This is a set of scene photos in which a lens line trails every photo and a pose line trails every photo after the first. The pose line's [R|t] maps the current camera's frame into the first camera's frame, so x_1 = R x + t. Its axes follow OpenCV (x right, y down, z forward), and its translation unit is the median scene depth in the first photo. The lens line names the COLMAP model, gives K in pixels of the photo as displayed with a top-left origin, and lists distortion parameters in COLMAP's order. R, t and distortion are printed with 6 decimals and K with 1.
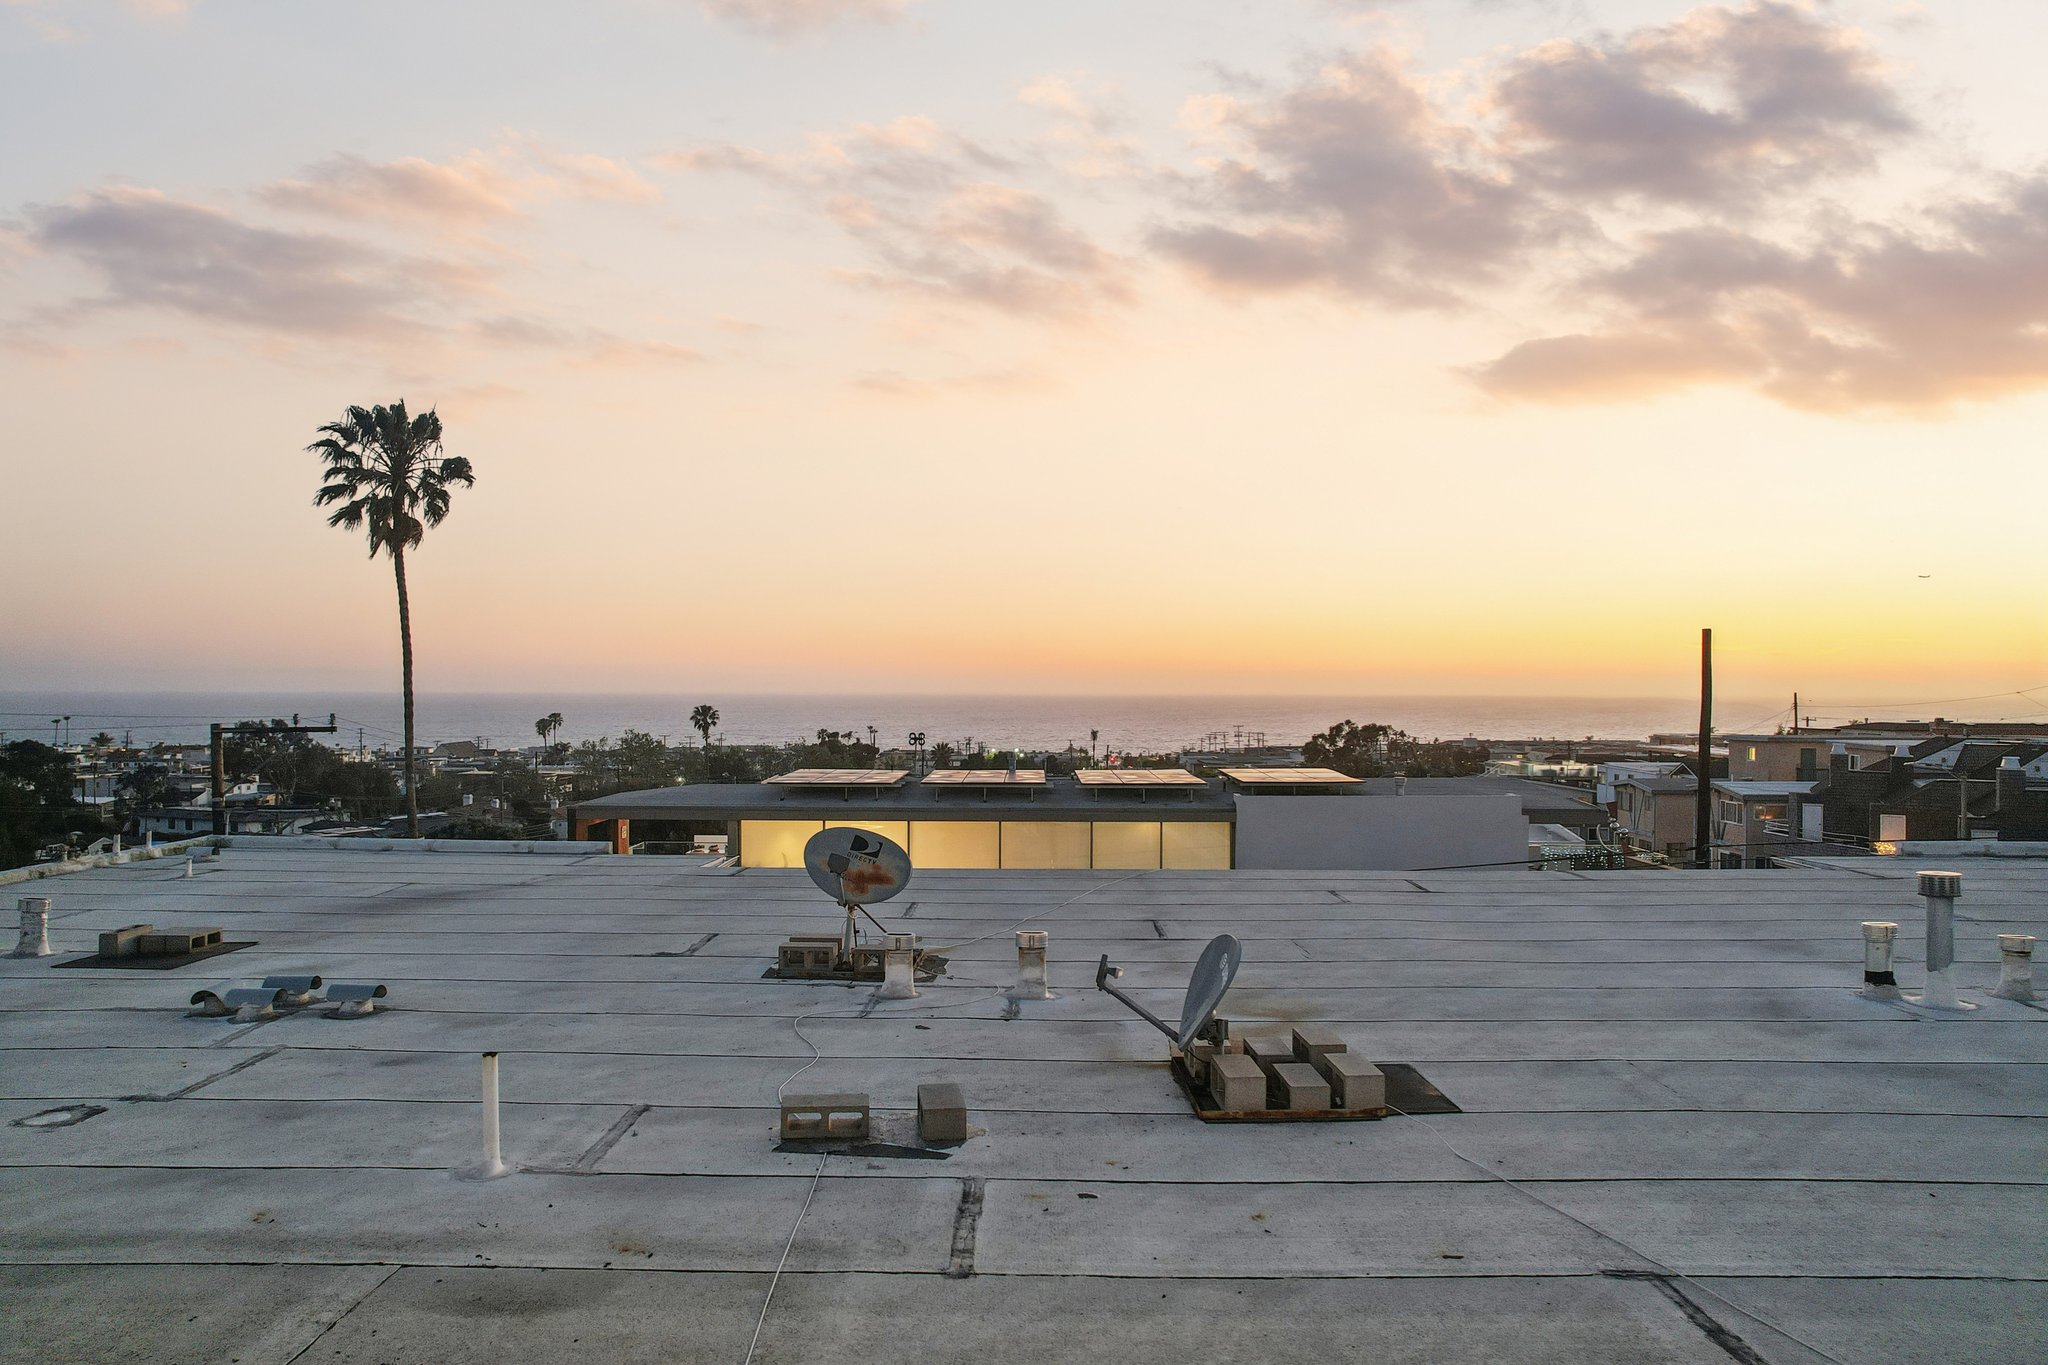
lens RADIAL K [[1340.4, 0, 1015.3], [0, 1340.4, 709.9], [0, 0, 1]] dist [-0.091762, 0.093469]
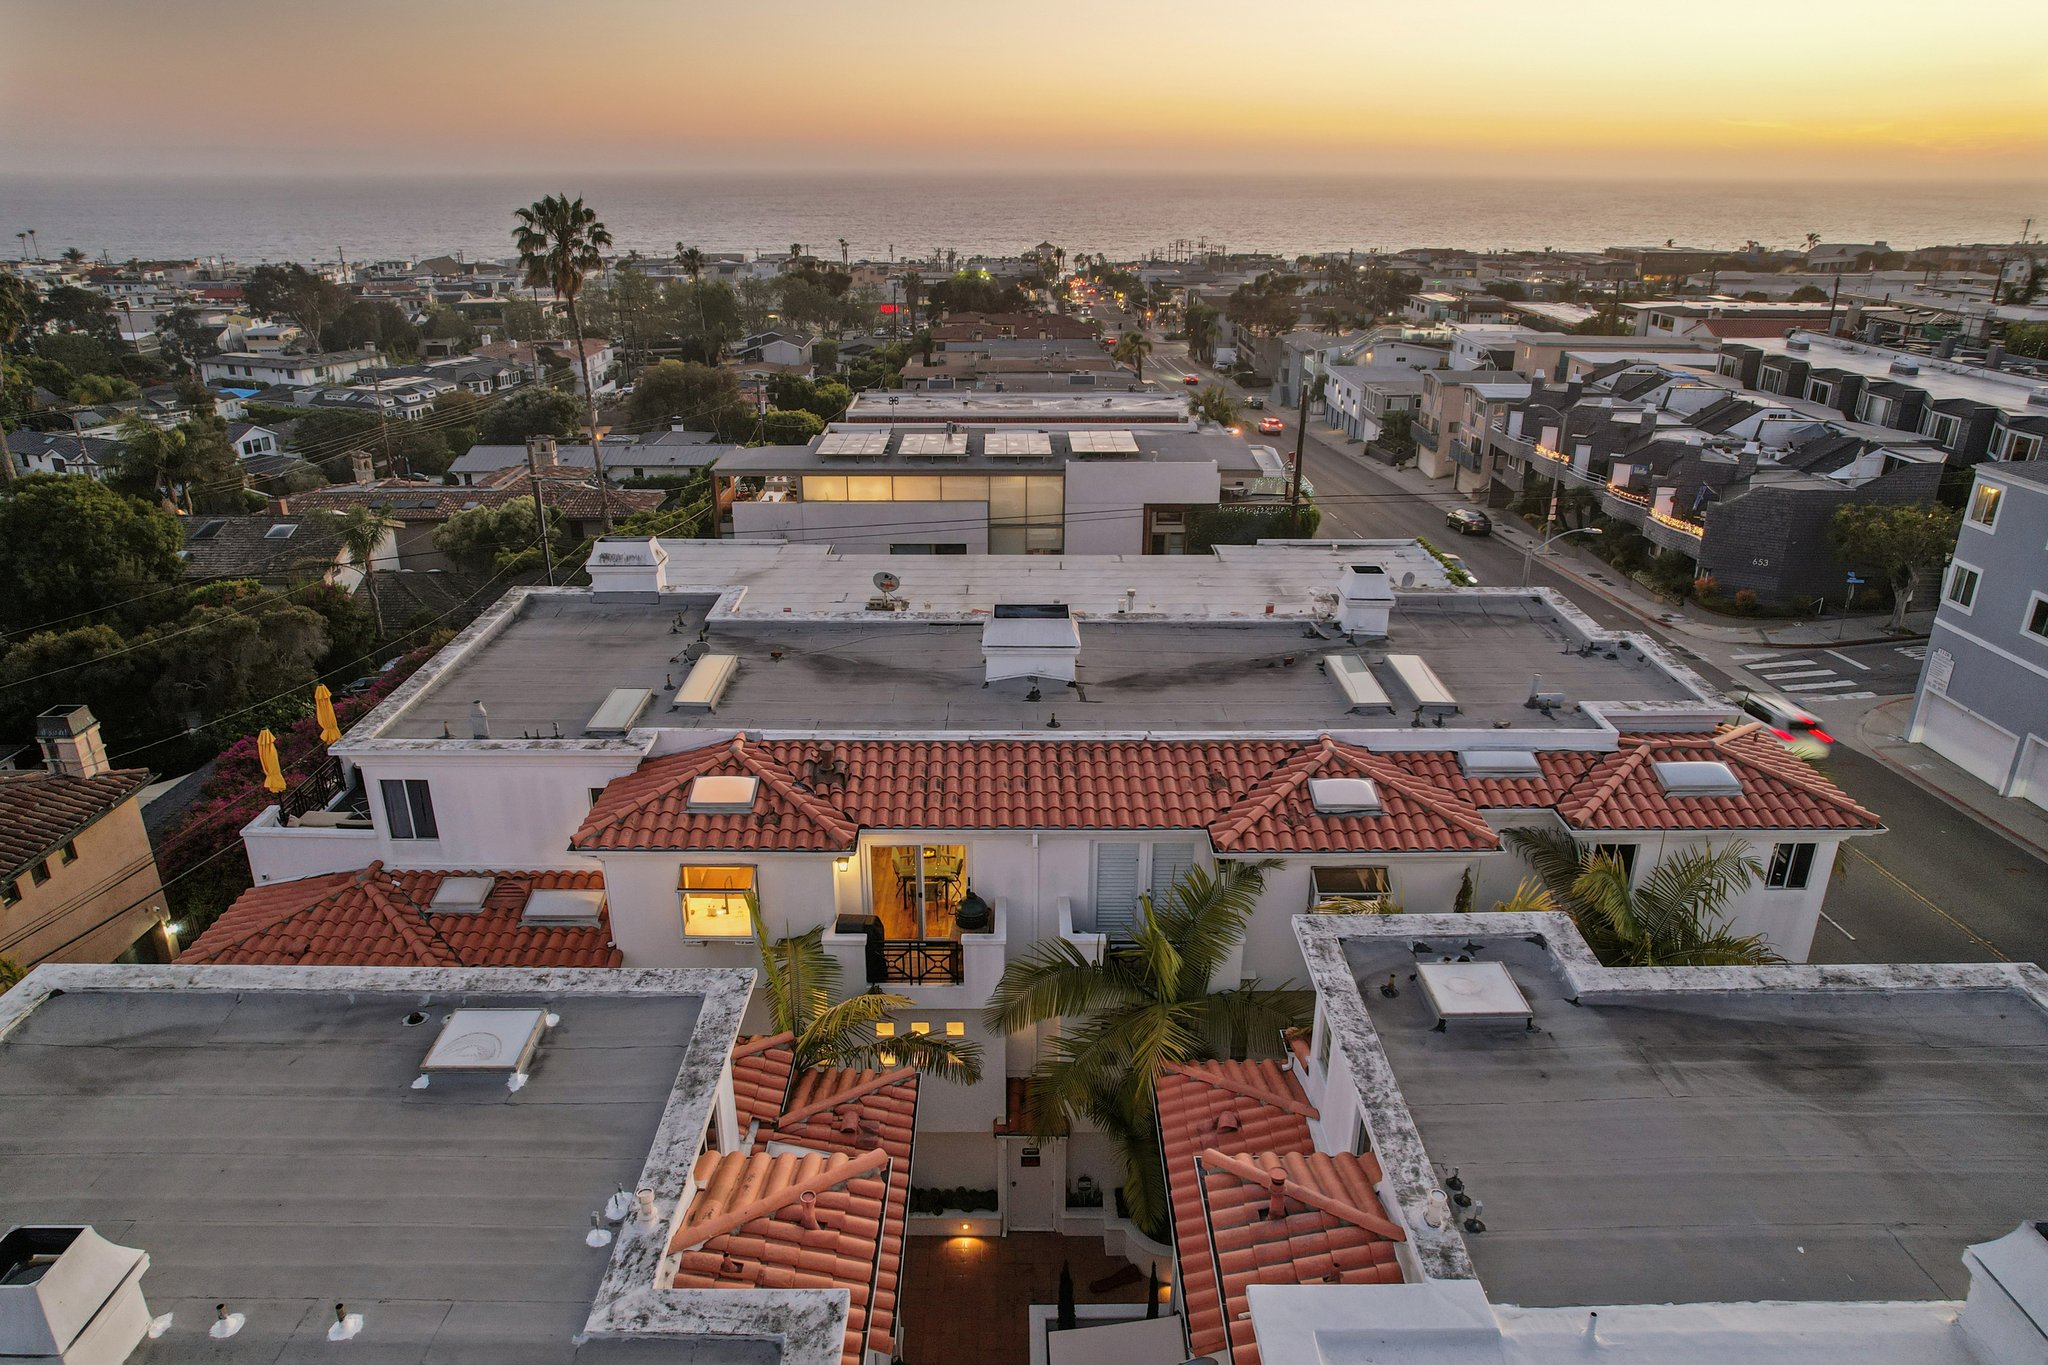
lens RADIAL K [[1315.5, 0, 1011.9], [0, 1315.5, 698.8], [0, 0, 1]] dist [-0.061208, 0.039961]
pose [[0.999866, -0.005808, 0.015299, 0.197758], [-0.000137, 0.931900, 0.362715, -0.994303], [-0.016364, -0.362669, 0.931774, -2.832412]]
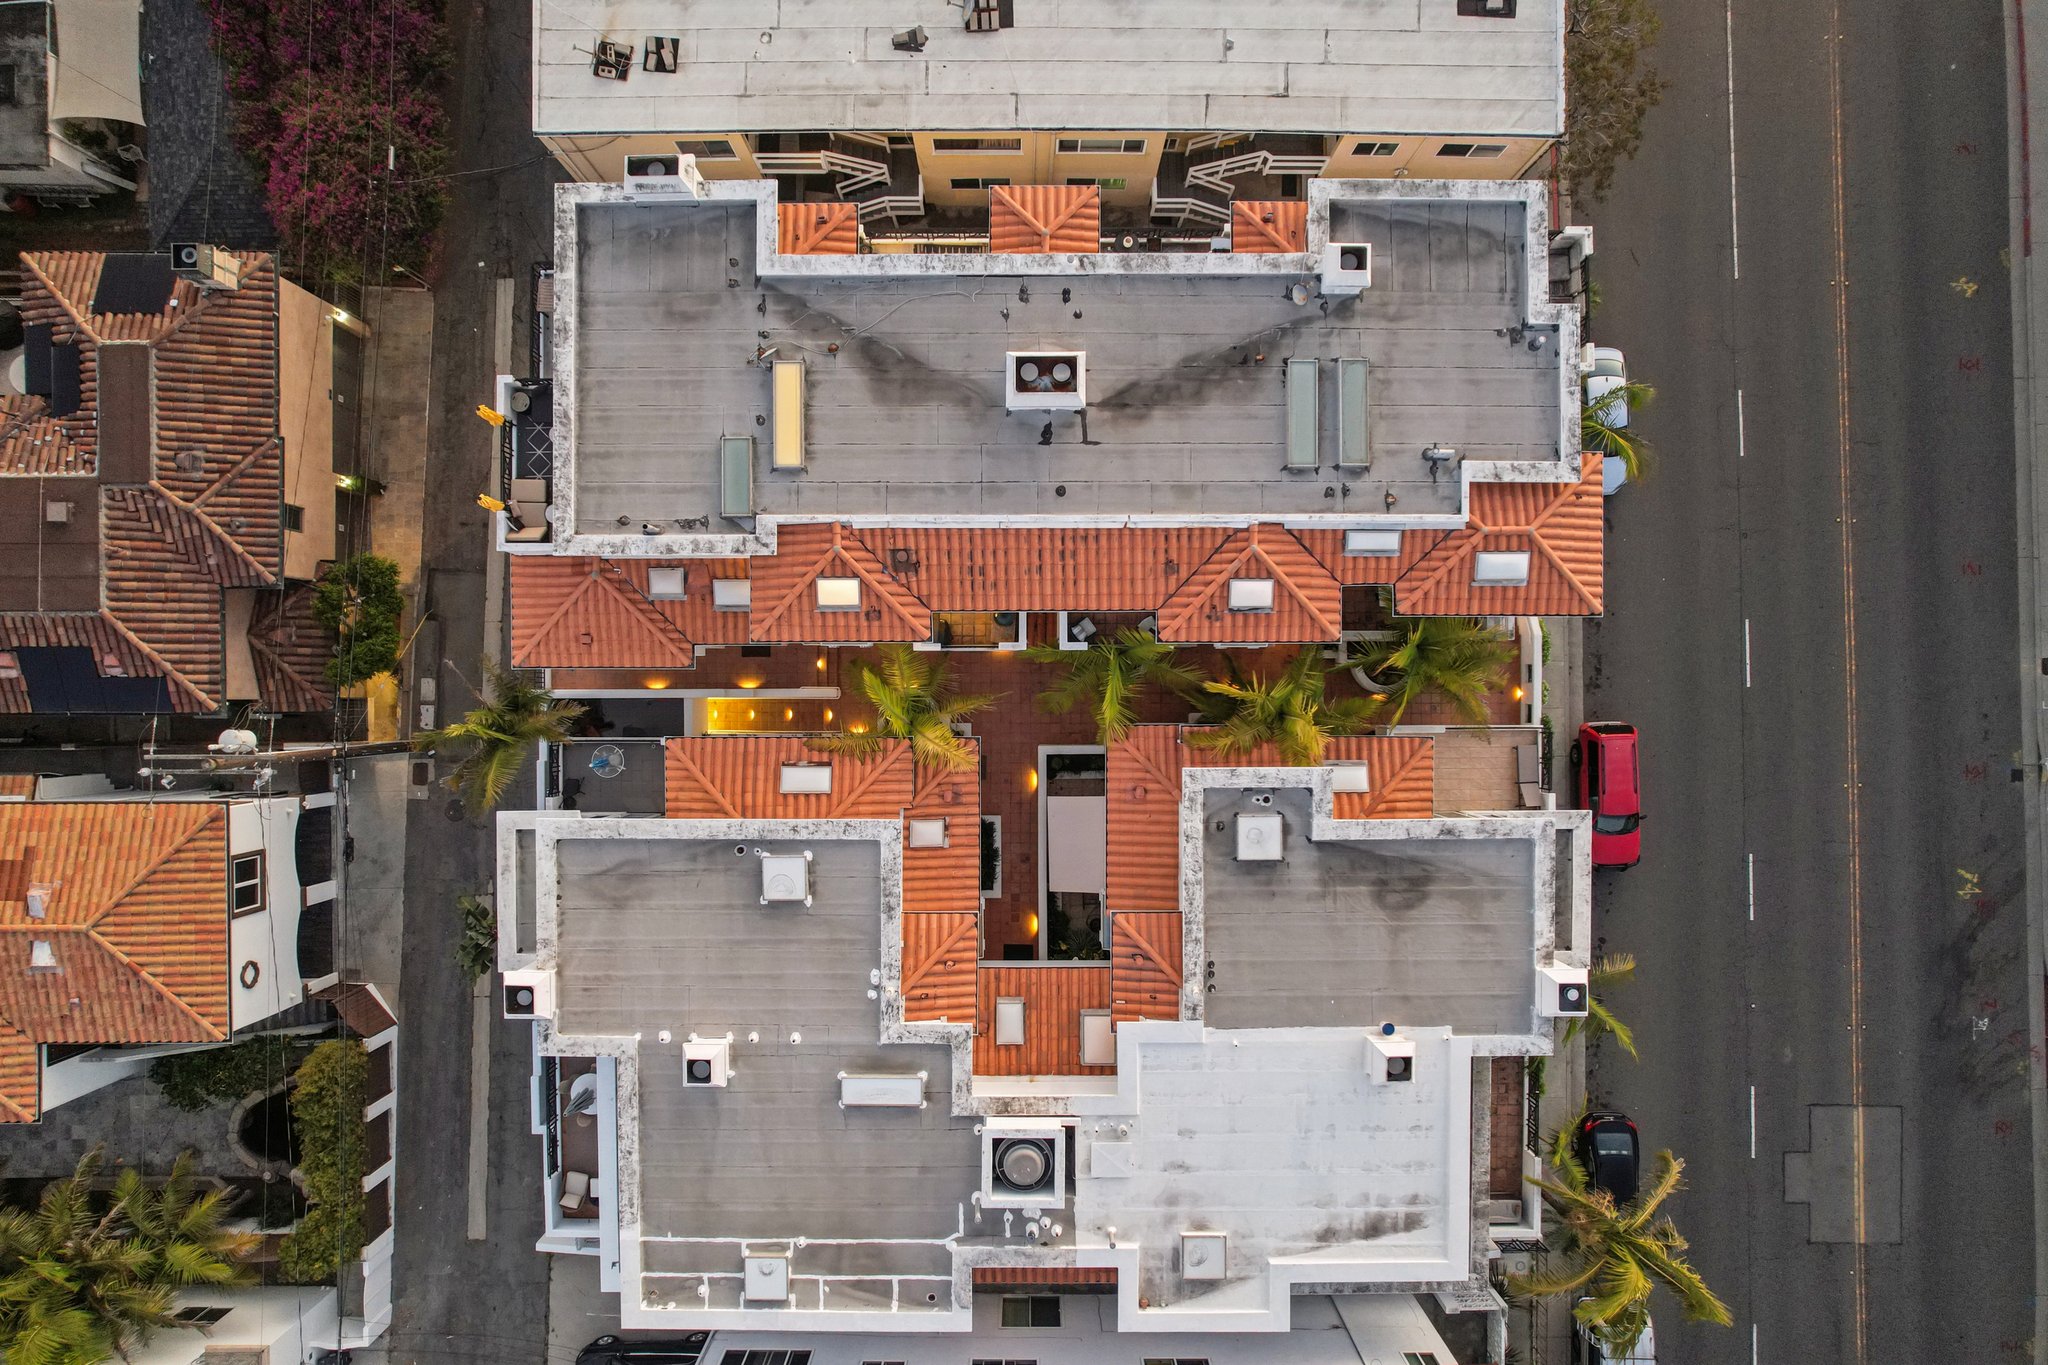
lens RADIAL K [[1315.5, 0, 1011.9], [0, 1315.5, 698.8], [0, 0, 1]] dist [-0.061208, 0.039961]
pose [[0.999789, -0.018705, -0.008500, 0.206927], [0.008678, 0.009454, 0.999918, -3.290792], [-0.018623, -0.999780, 0.009614, -1.186563]]
